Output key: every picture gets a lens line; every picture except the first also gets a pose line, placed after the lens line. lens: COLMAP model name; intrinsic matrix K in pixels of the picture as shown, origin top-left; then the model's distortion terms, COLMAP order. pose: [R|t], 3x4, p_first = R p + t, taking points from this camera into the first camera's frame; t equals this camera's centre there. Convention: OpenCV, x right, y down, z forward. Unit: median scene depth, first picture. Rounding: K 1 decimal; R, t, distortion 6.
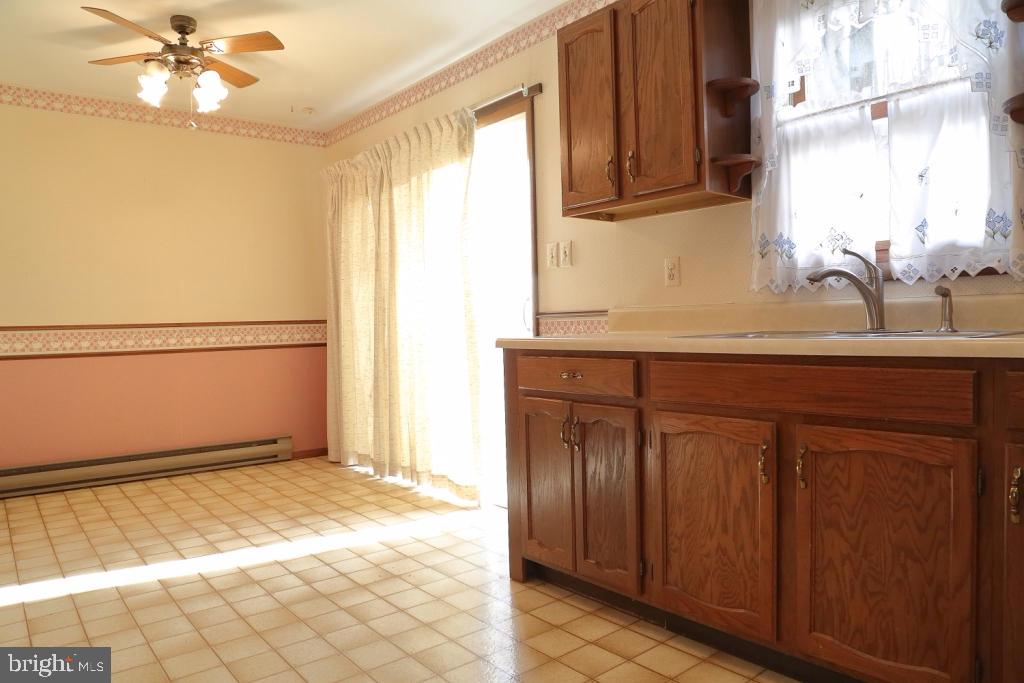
lens RADIAL K [[700.8, 0, 512.0], [0, 700.8, 341.5], [0, 0, 1]] dist [-0.122507, 0.064683]
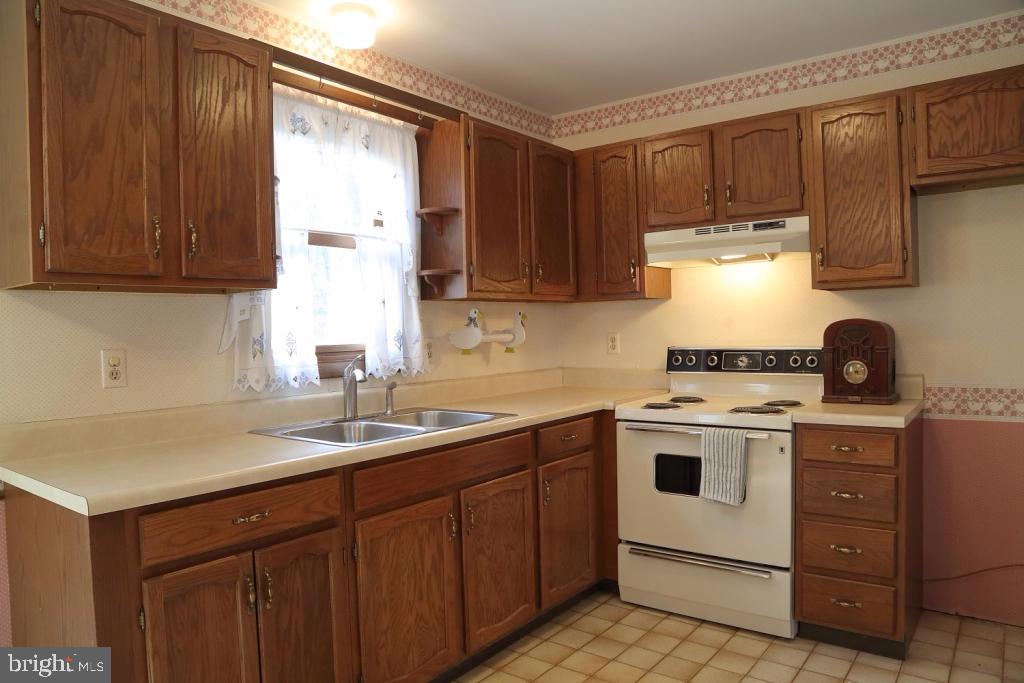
lens RADIAL K [[700.8, 0, 512.0], [0, 700.8, 341.5], [0, 0, 1]] dist [-0.122507, 0.064683]
pose [[-0.237354, 0.014894, 0.971309, -0.847141], [0.056744, 0.998388, -0.001443, -0.148509], [-0.969764, 0.054774, -0.237817, 1.071939]]
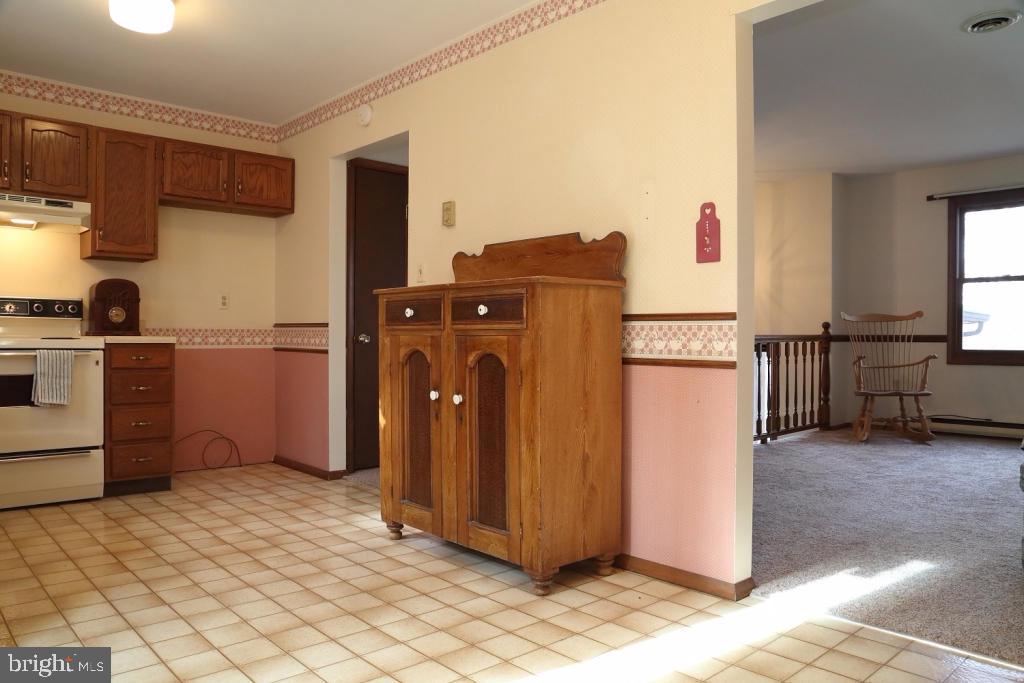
lens RADIAL K [[725.2, 0, 512.0], [0, 725.2, 341.5], [0, 0, 1]] dist [-0.064700, 0.003609]
pose [[-0.997628, 0.018625, -0.066264, -0.694489], [0.016599, 0.999382, 0.030992, -0.009253], [0.066800, 0.029818, -0.997321, 2.331192]]
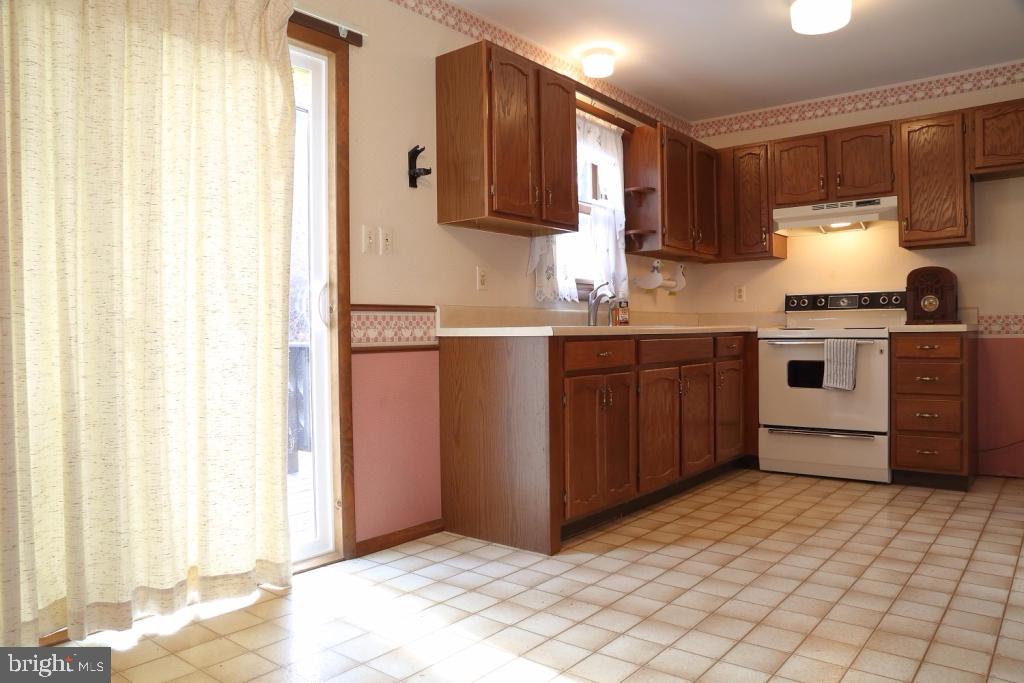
lens RADIAL K [[728.8, 0, 512.0], [0, 728.8, 341.5], [0, 0, 1]] dist [-0.111123, 0.067734]
pose [[-0.212552, 0.016395, 0.977012, -1.461479], [0.045046, 0.998961, -0.006963, 0.030378], [-0.976111, 0.042530, -0.213069, 1.747784]]
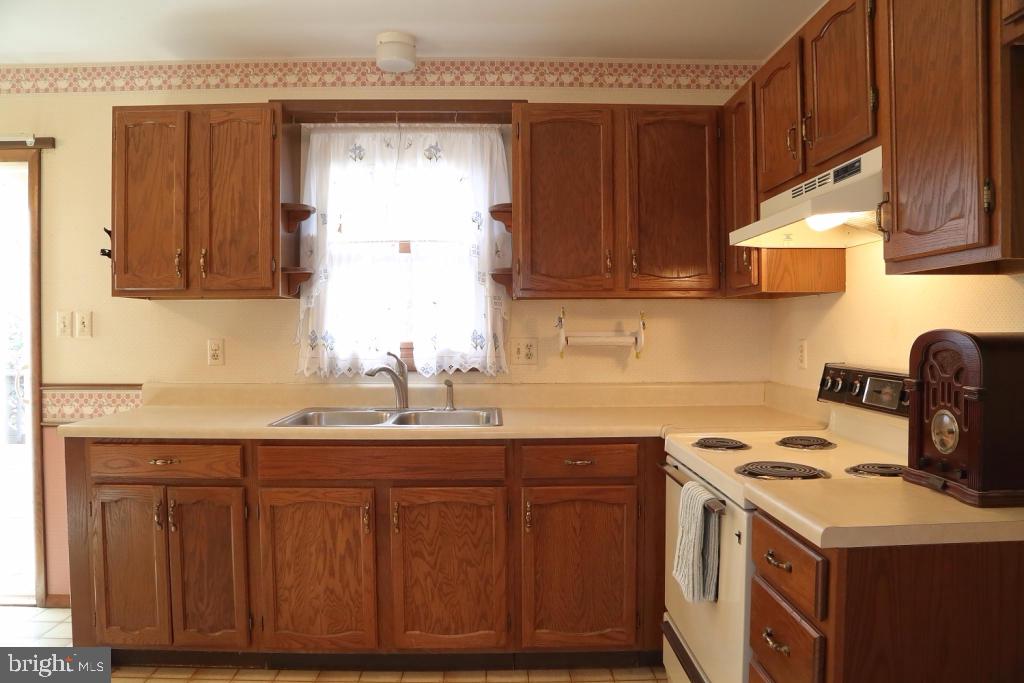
lens RADIAL K [[700.8, 0, 512.0], [0, 700.8, 341.5], [0, 0, 1]] dist [-0.122507, 0.064683]
pose [[0.613913, 0.010954, 0.789298, -0.491276], [0.006880, 0.999791, -0.019227, -0.132912], [-0.789344, 0.017234, 0.613710, -0.065501]]
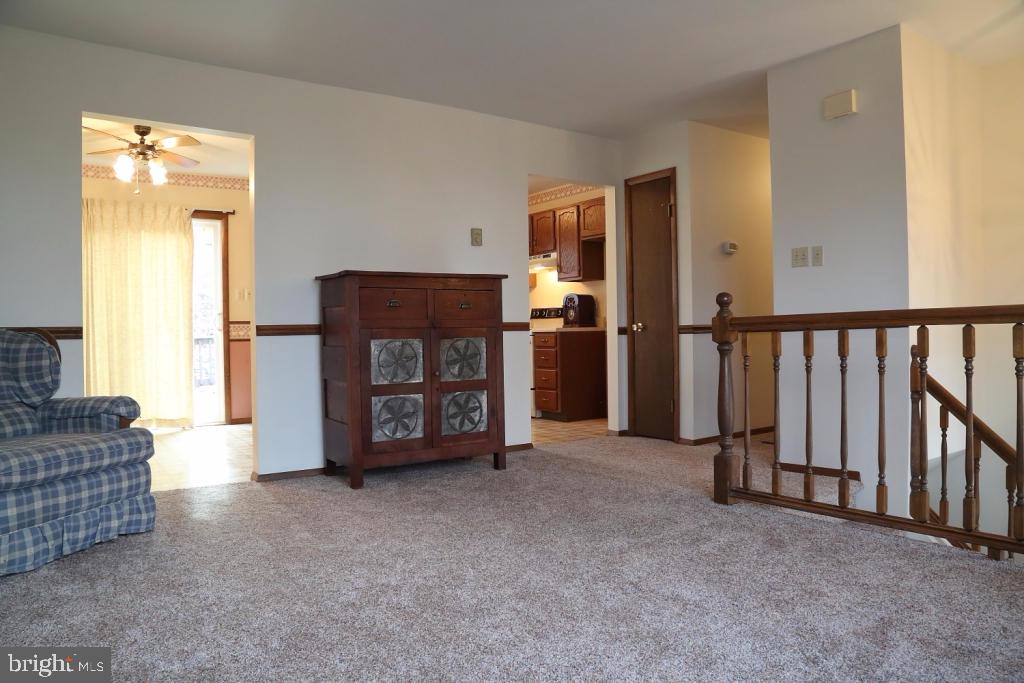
lens RADIAL K [[700.8, 0, 512.0], [0, 700.8, 341.5], [0, 0, 1]] dist [-0.122507, 0.064683]
pose [[0.067589, 0.005153, 0.997700, -3.326161], [0.039057, 0.999206, -0.007806, 0.113427], [-0.996948, 0.039495, 0.067334, 0.085435]]
